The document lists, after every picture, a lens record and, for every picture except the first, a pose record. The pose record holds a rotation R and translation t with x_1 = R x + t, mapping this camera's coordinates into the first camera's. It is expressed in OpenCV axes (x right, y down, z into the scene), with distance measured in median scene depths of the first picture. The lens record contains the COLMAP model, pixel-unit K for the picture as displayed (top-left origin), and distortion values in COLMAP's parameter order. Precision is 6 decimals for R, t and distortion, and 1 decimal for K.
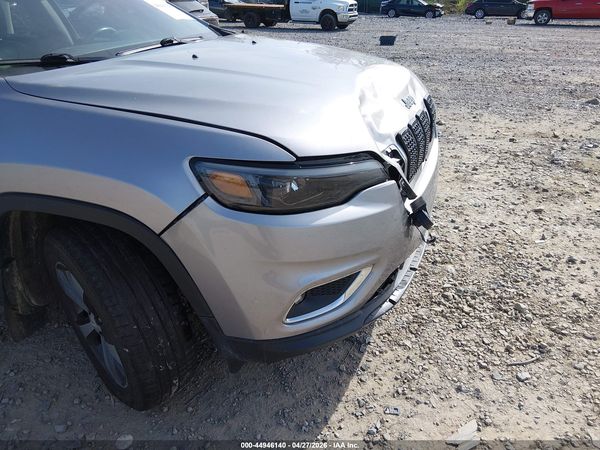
lens RADIAL K [[566.8, 0, 300.0], [0, 566.8, 225.0], [0, 0, 1]] dist [0.074535, -0.153742]
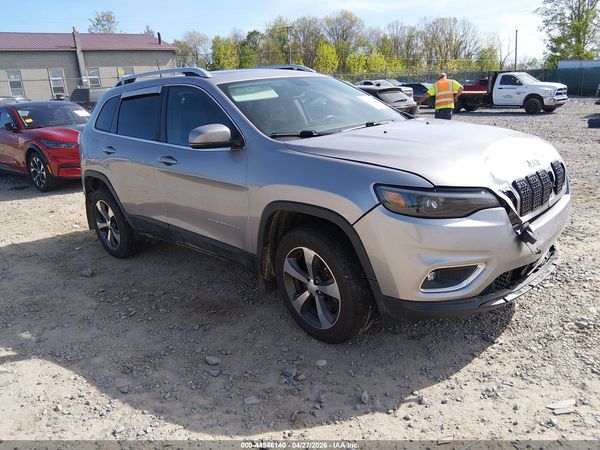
lens RADIAL K [[566.8, 0, 300.0], [0, 566.8, 225.0], [0, 0, 1]] dist [0.074535, -0.153742]
pose [[0.939845, 0.053982, -0.337309, 0.131374], [-0.100094, 0.987613, -0.120837, 0.163510], [0.326608, 0.147331, 0.933607, -0.486221]]
